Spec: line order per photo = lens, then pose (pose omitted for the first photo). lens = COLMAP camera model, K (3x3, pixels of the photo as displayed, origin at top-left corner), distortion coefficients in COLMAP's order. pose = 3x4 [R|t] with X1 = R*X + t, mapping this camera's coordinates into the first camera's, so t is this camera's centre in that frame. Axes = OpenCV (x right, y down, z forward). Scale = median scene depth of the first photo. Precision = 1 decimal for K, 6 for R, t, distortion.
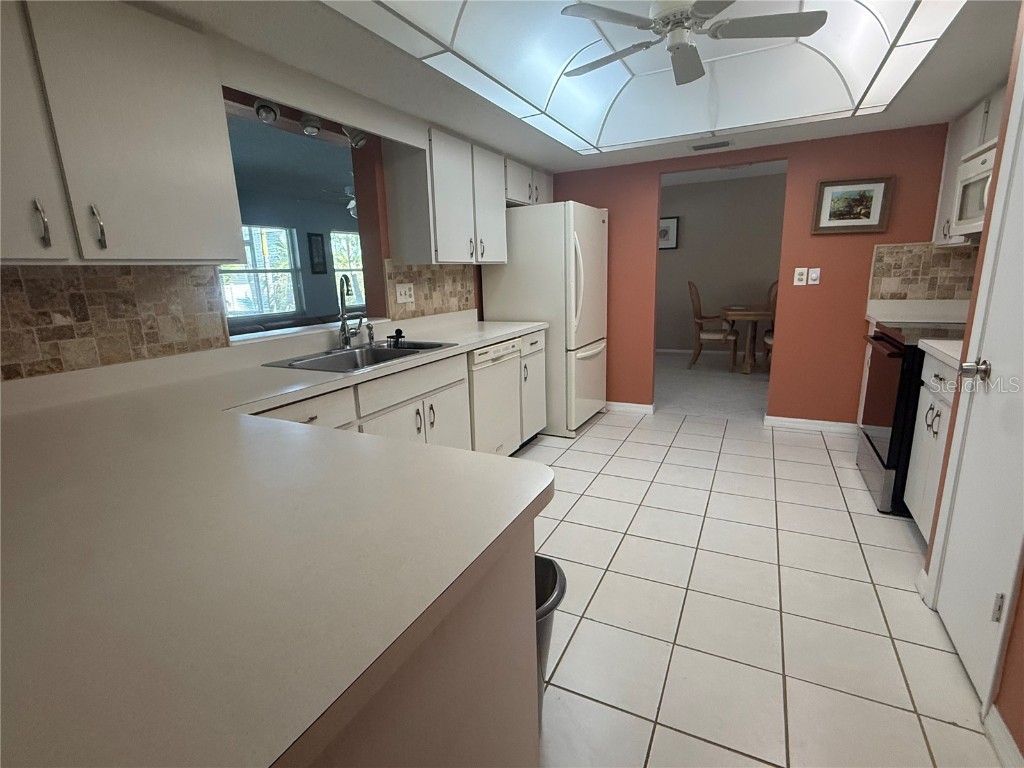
lens RADIAL K [[489.2, 0, 512.0], [0, 489.2, 384.0], [0, 0, 1]] dist [-0.001924, -0.000723]
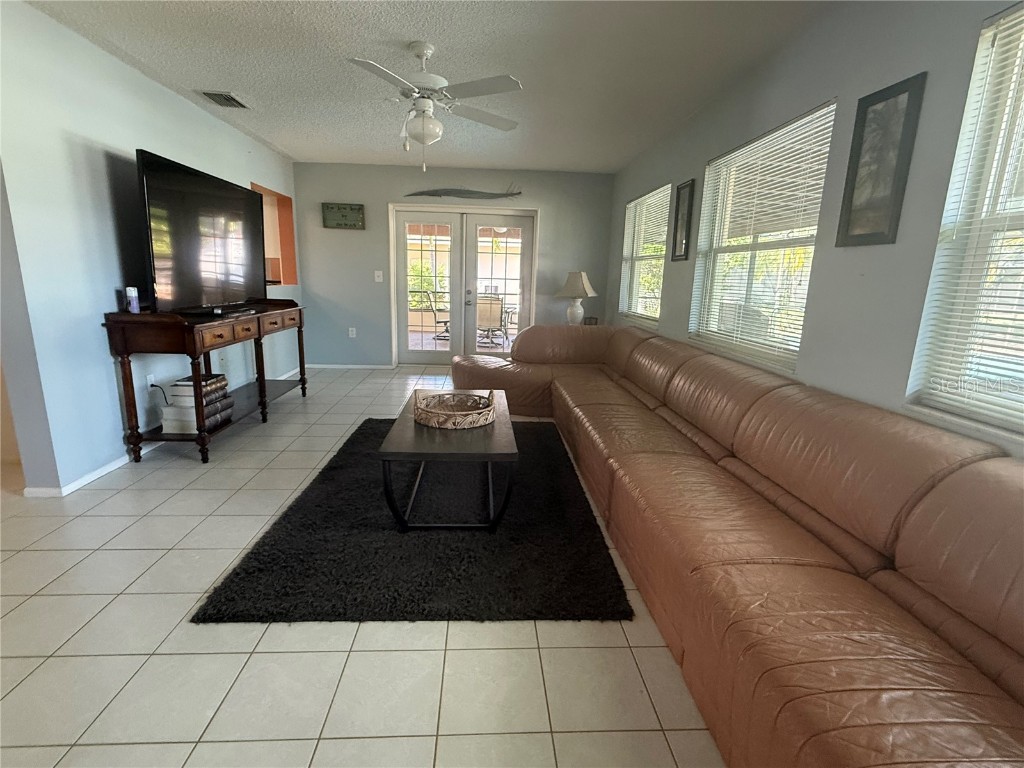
lens RADIAL K [[489.2, 0, 512.0], [0, 489.2, 384.0], [0, 0, 1]] dist [-0.001924, -0.000723]
pose [[-0.867066, 0.119473, -0.483656, -0.085643], [-0.107939, 0.902708, 0.416494, -0.254333], [0.486360, 0.413333, -0.769812, 1.178662]]
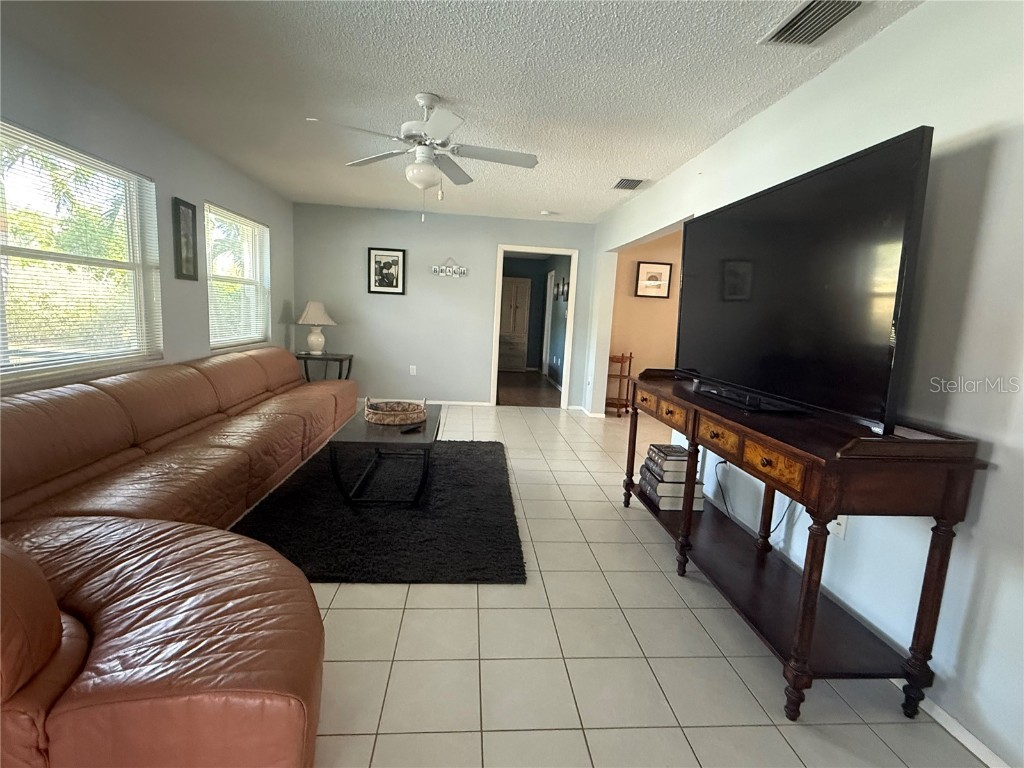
lens RADIAL K [[489.2, 0, 512.0], [0, 489.2, 384.0], [0, 0, 1]] dist [-0.001924, -0.000723]
pose [[0.851136, 0.004020, 0.524929, -0.382700], [0.036217, 0.997138, -0.066361, -0.070774], [-0.523694, 0.075493, 0.848555, 0.402940]]
